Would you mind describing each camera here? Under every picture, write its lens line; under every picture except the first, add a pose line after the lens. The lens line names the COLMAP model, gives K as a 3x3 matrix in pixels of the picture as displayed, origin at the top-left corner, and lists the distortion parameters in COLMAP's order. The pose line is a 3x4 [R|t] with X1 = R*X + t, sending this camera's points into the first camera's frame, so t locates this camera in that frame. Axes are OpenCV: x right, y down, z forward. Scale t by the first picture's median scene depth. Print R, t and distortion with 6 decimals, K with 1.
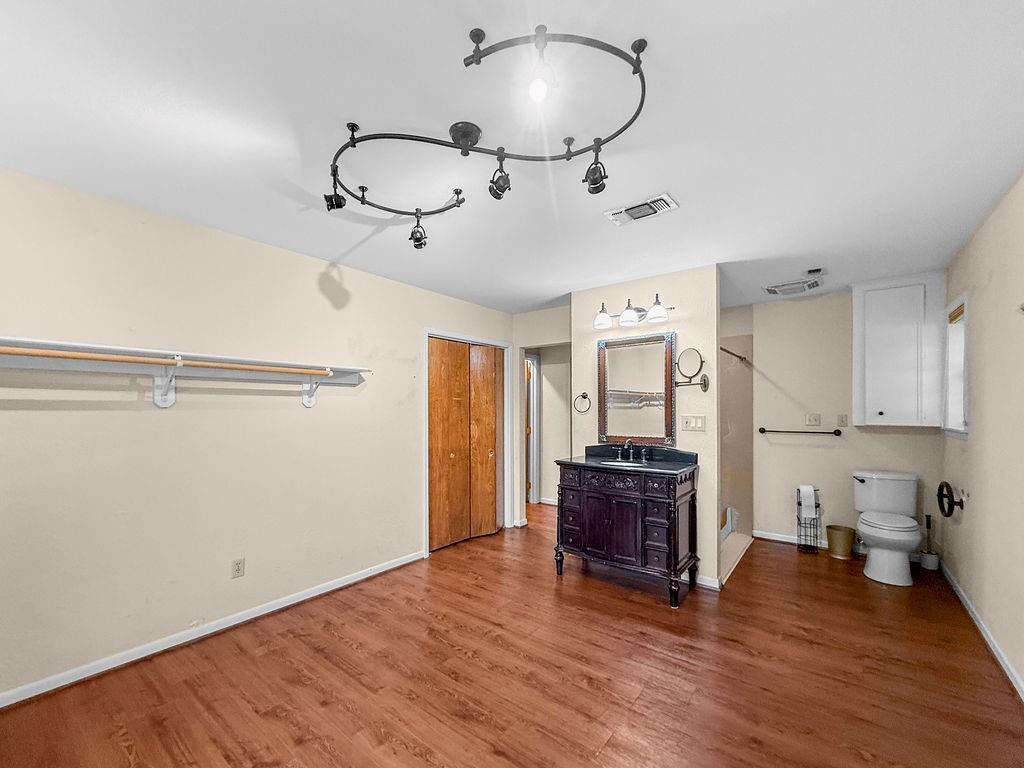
lens RADIAL K [[415.9, 0, 511.6], [0, 415.9, 411.2], [0, 0, 1]] dist [0.022864, -0.000020]
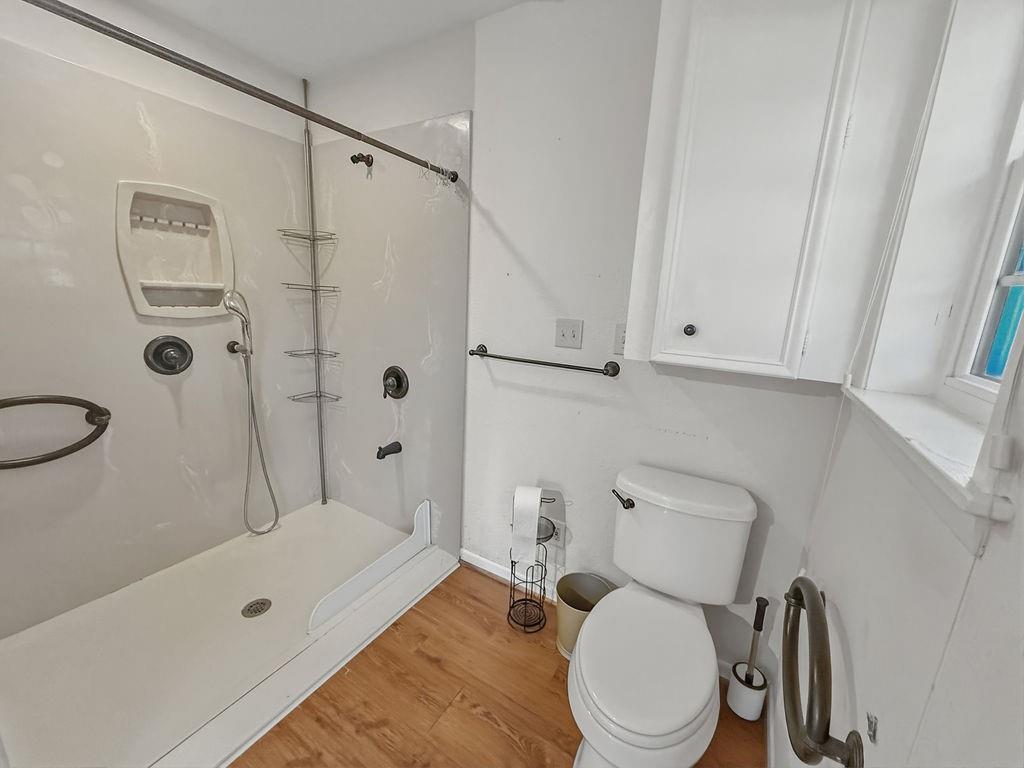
lens RADIAL K [[405.7, 0, 496.6], [0, 405.7, 381.9], [0, 0, 1]] dist [0.000321, -0.000159]
pose [[0.992050, 0.018925, 0.124416, 0.362094], [-0.044047, 0.978310, 0.202408, -0.006342], [-0.117887, -0.206279, 0.971366, 0.372922]]
